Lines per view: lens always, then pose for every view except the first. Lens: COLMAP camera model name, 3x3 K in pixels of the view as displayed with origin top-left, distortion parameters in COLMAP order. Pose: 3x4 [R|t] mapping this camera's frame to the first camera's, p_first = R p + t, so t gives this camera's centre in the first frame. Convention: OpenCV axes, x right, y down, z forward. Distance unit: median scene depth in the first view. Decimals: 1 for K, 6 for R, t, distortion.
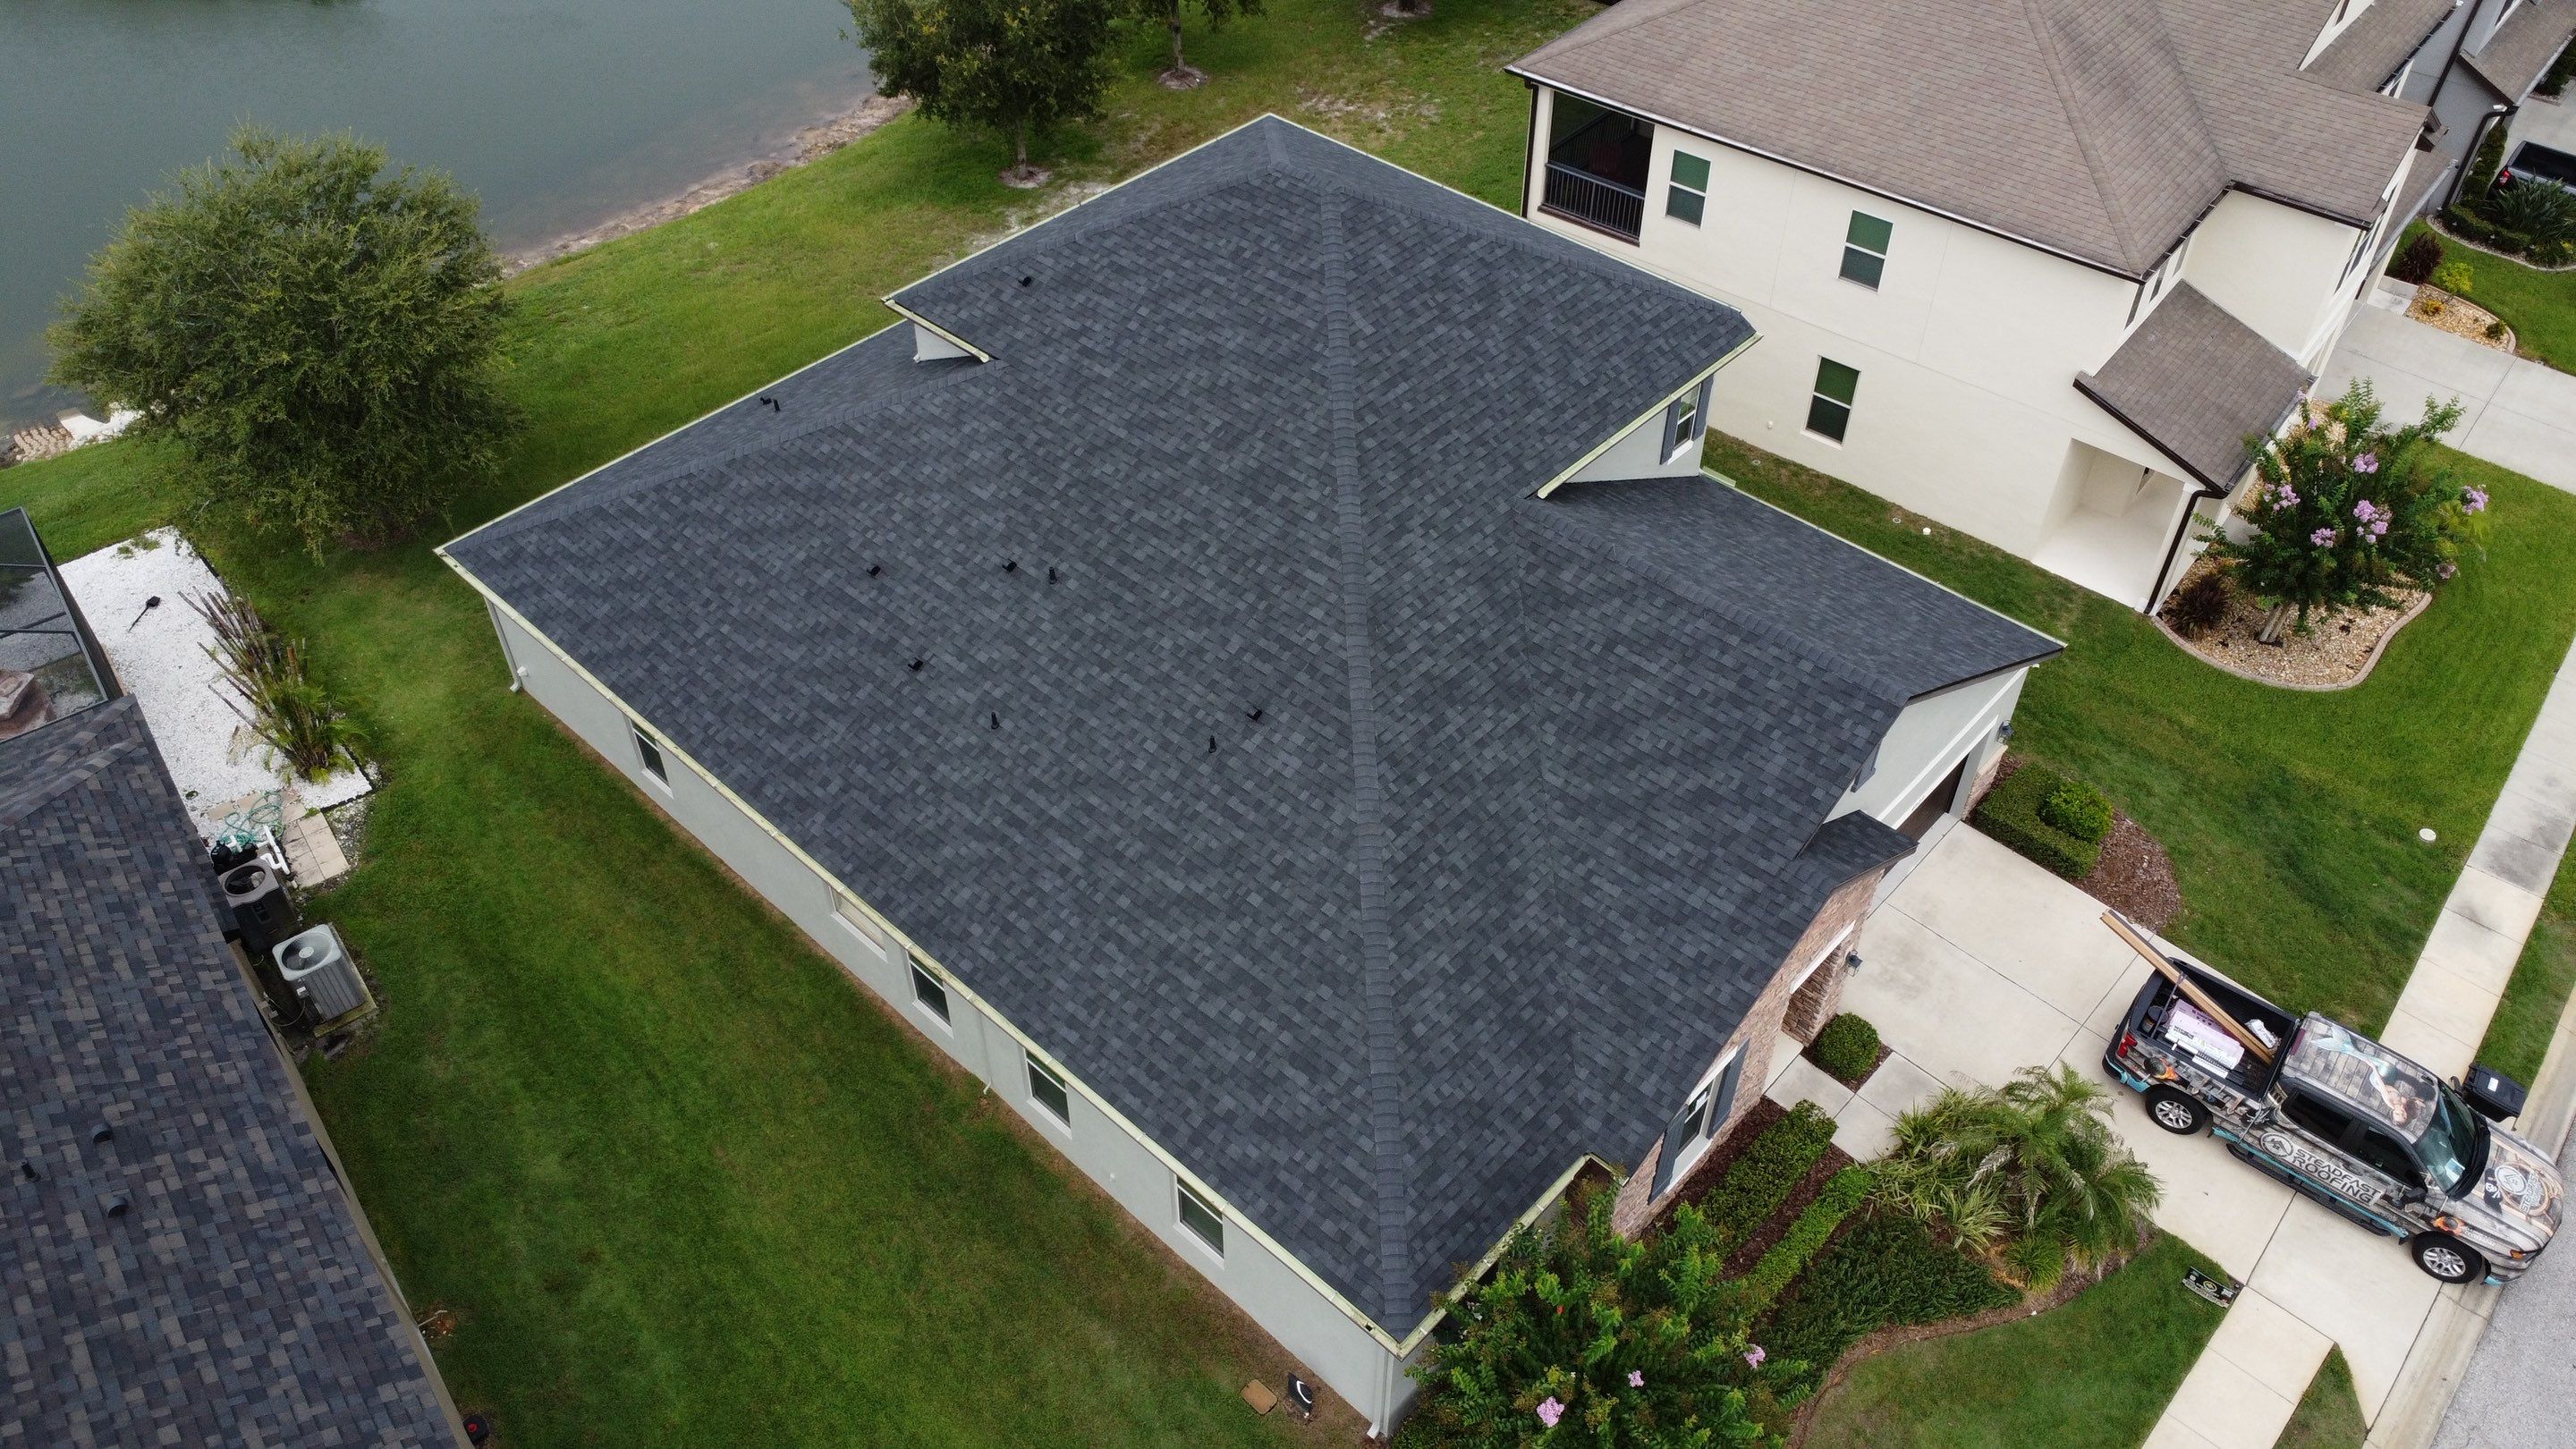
lens RADIAL K [[1874.3, 0, 1279.1], [0, 1874.3, 719.0], [0, 0, 1]] dist [-0.034539, 0.004323]
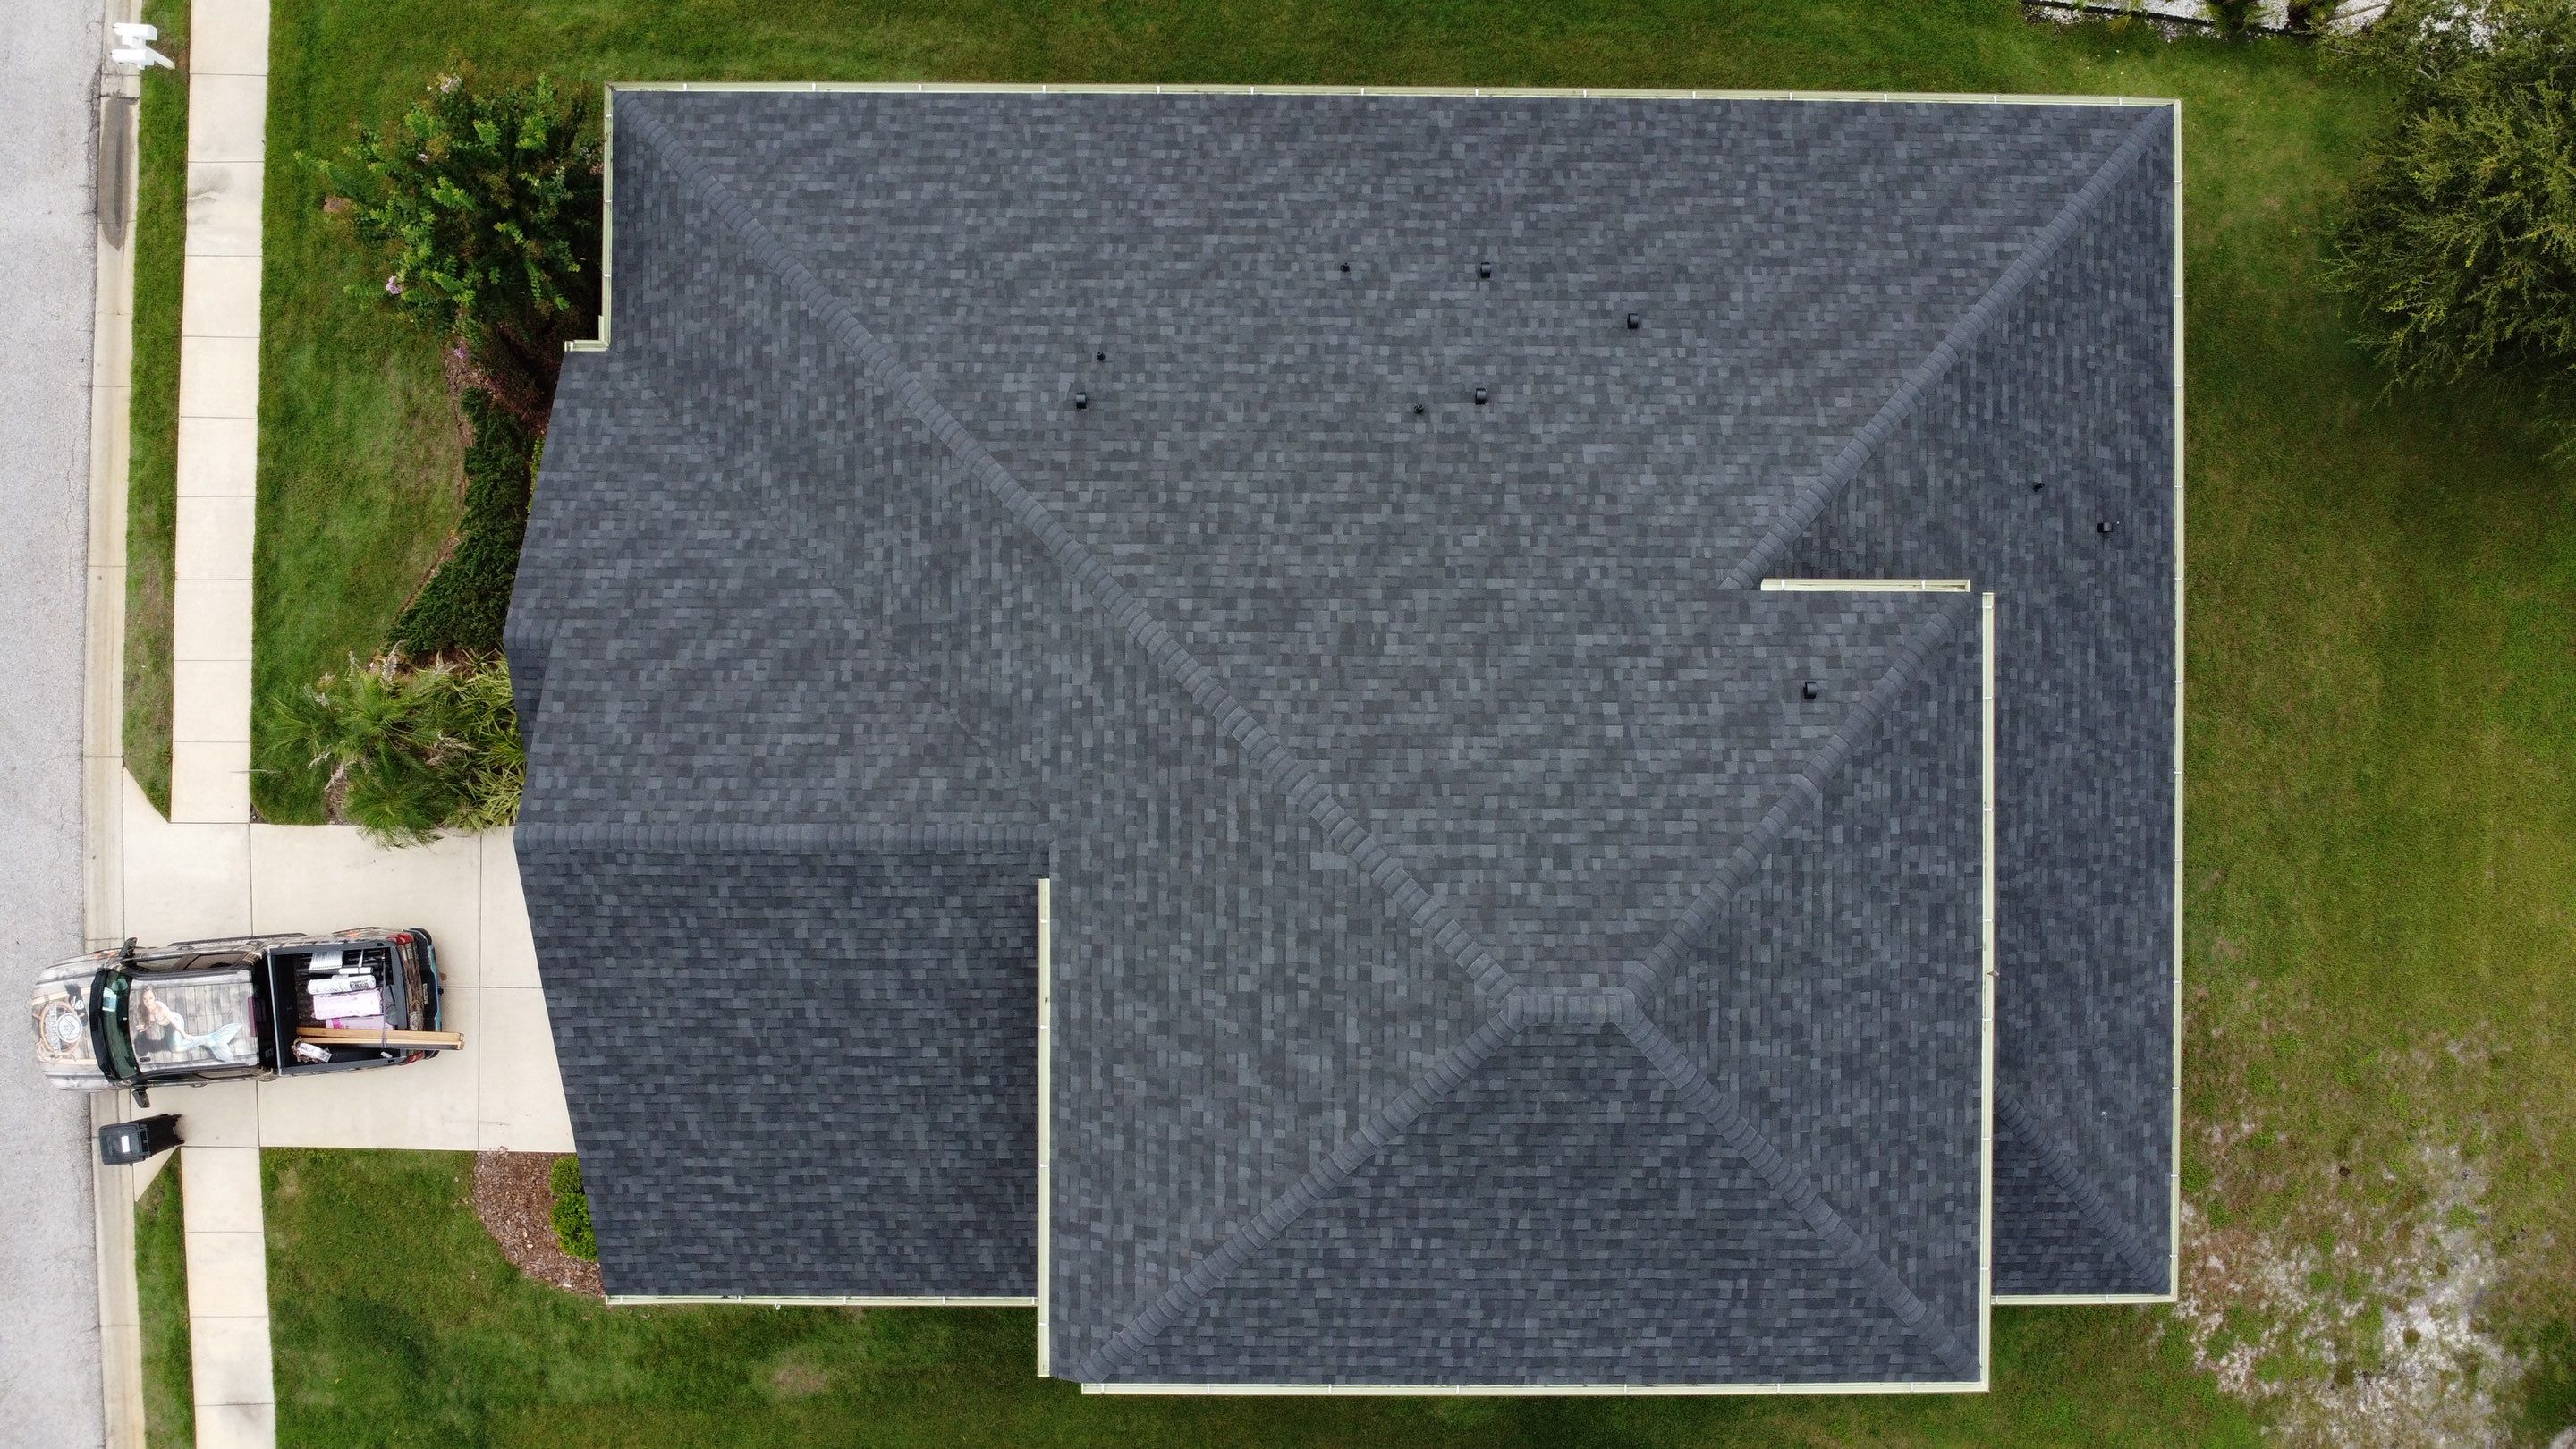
lens RADIAL K [[1868.1, 0, 1281.0], [0, 1868.1, 719.8], [0, 0, 1]] dist [-0.022828, -0.021865]
pose [[-0.733236, 0.679903, -0.009808, 0.029608], [-0.472619, -0.499216, 0.726234, -0.765796], [0.488872, 0.537136, 0.687378, 0.491875]]
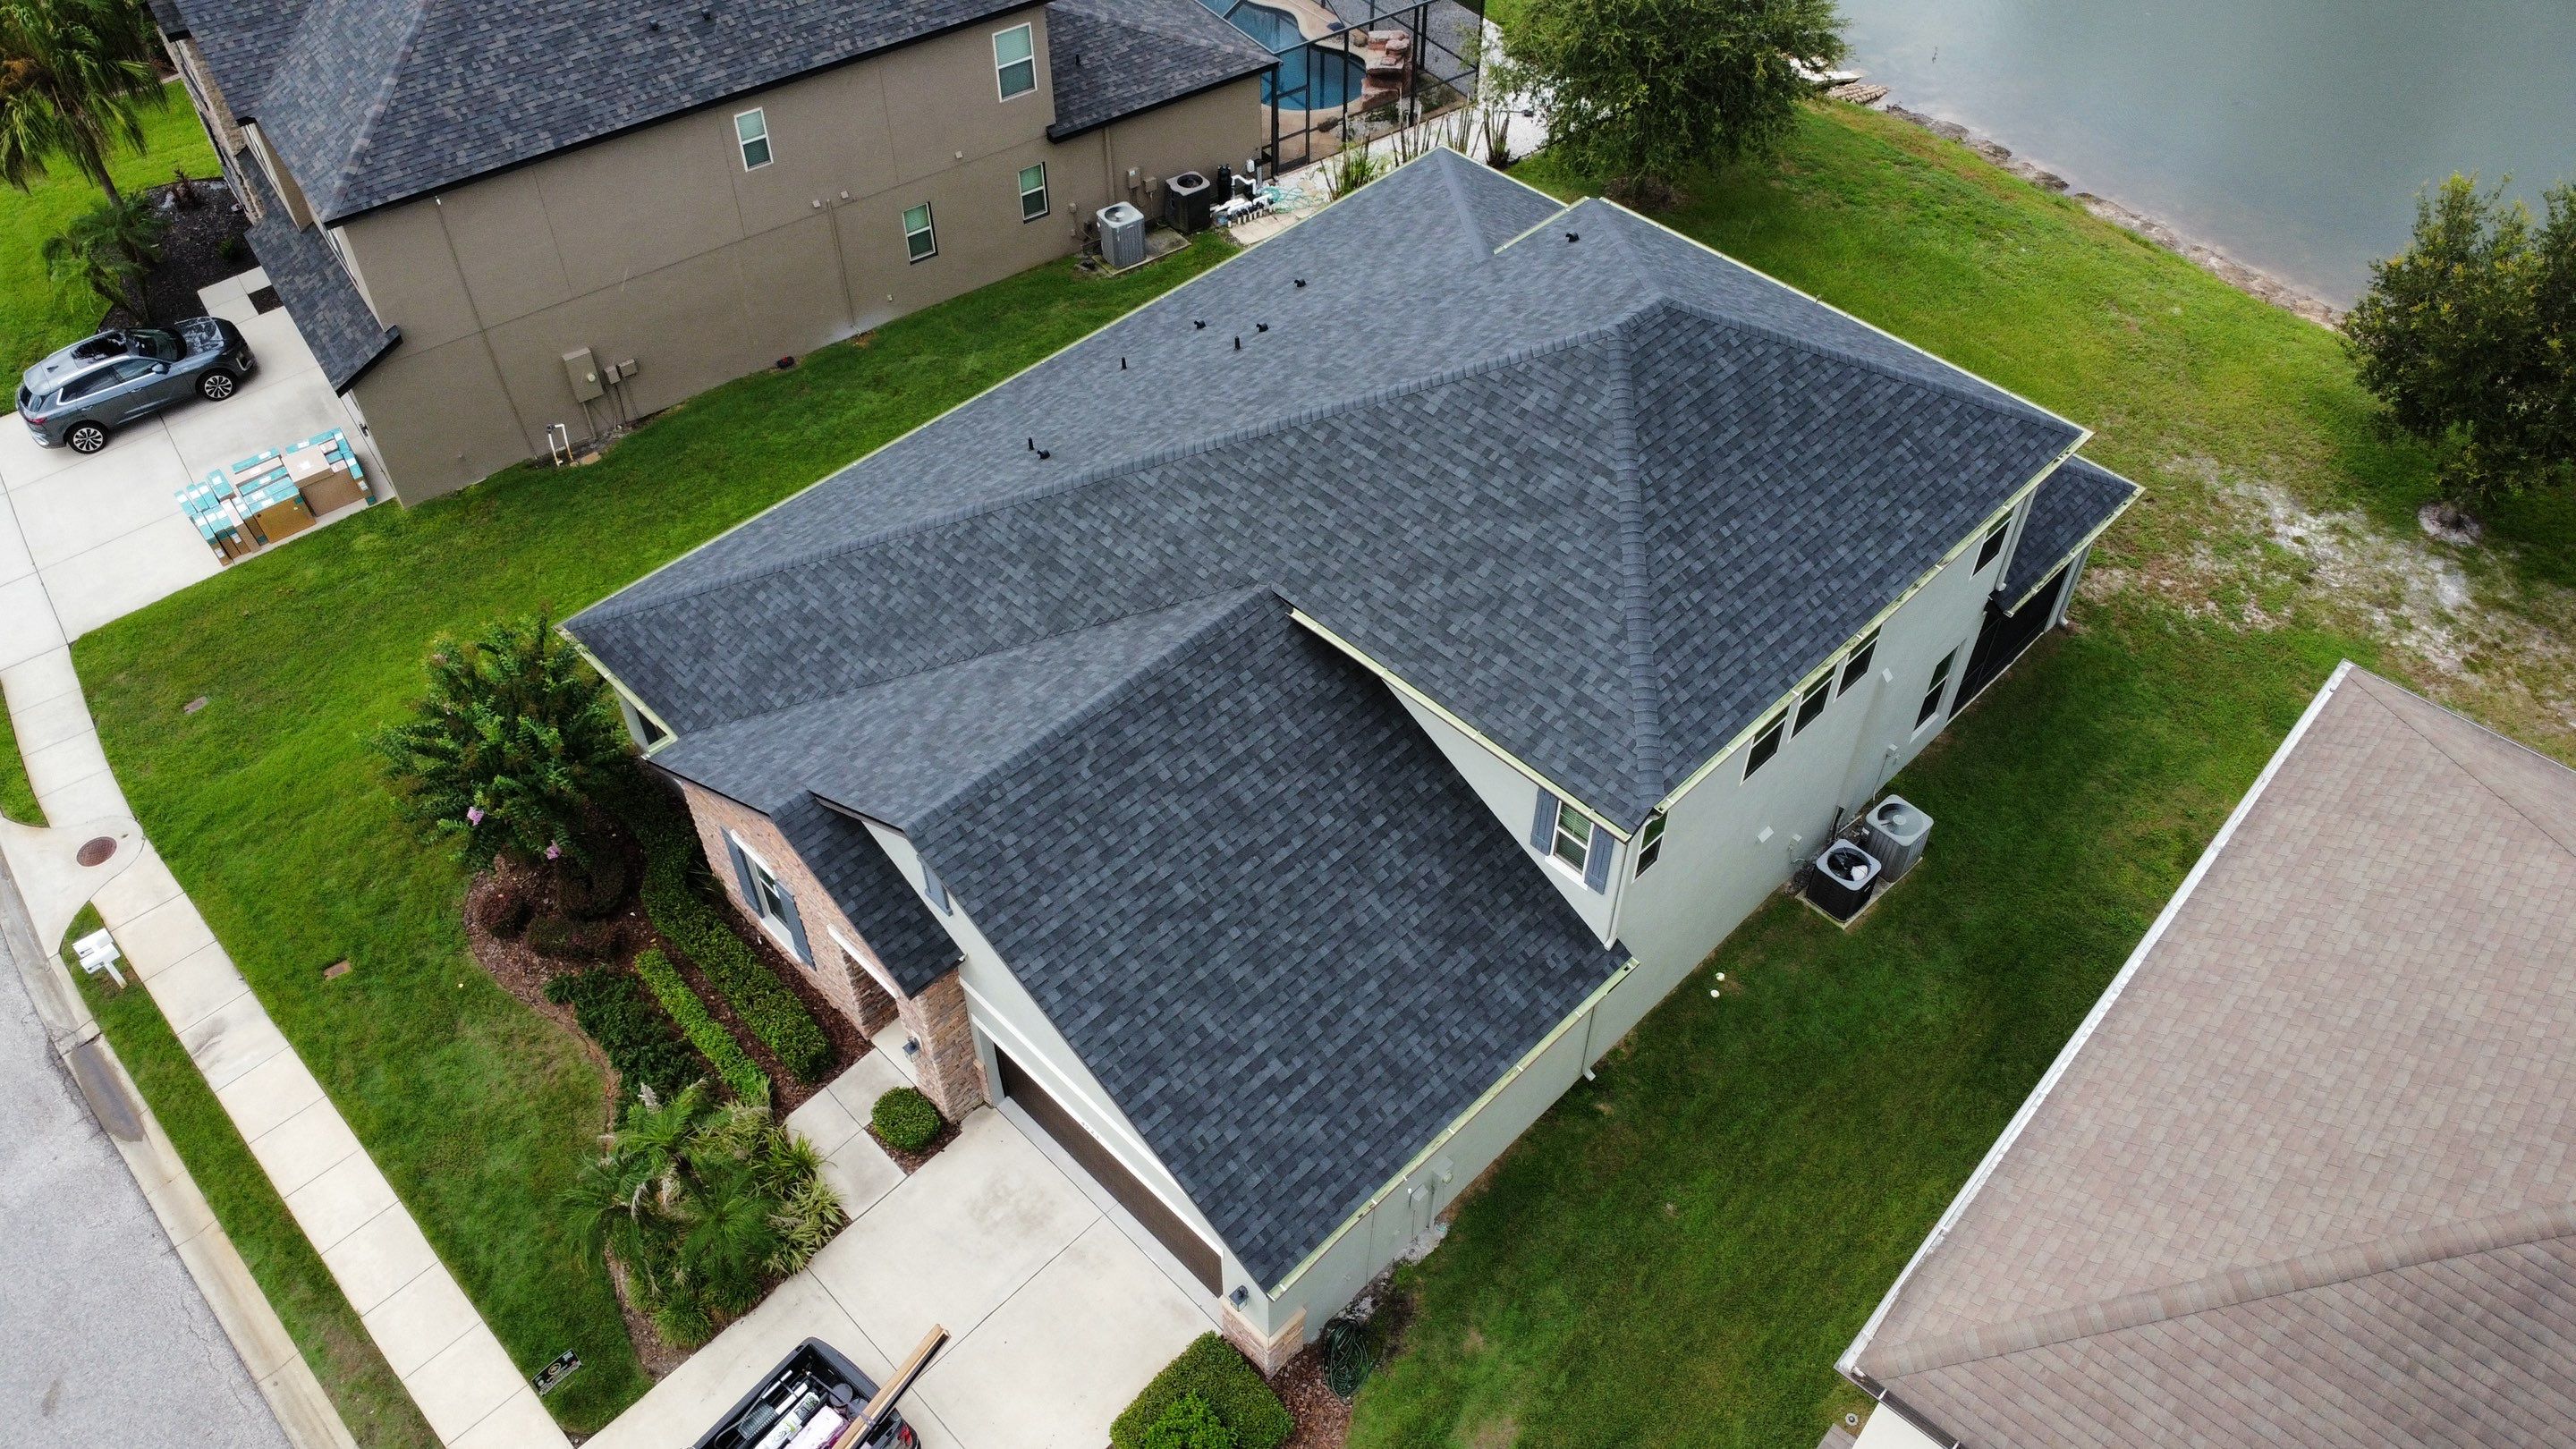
lens RADIAL K [[1868.1, 0, 1281.0], [0, 1868.1, 719.8], [0, 0, 1]] dist [-0.022828, -0.021865]
pose [[-0.037667, 0.726300, -0.686345, 0.879935], [-0.680555, 0.484287, 0.549829, -0.647876], [0.731729, 0.487806, 0.476045, 0.616008]]
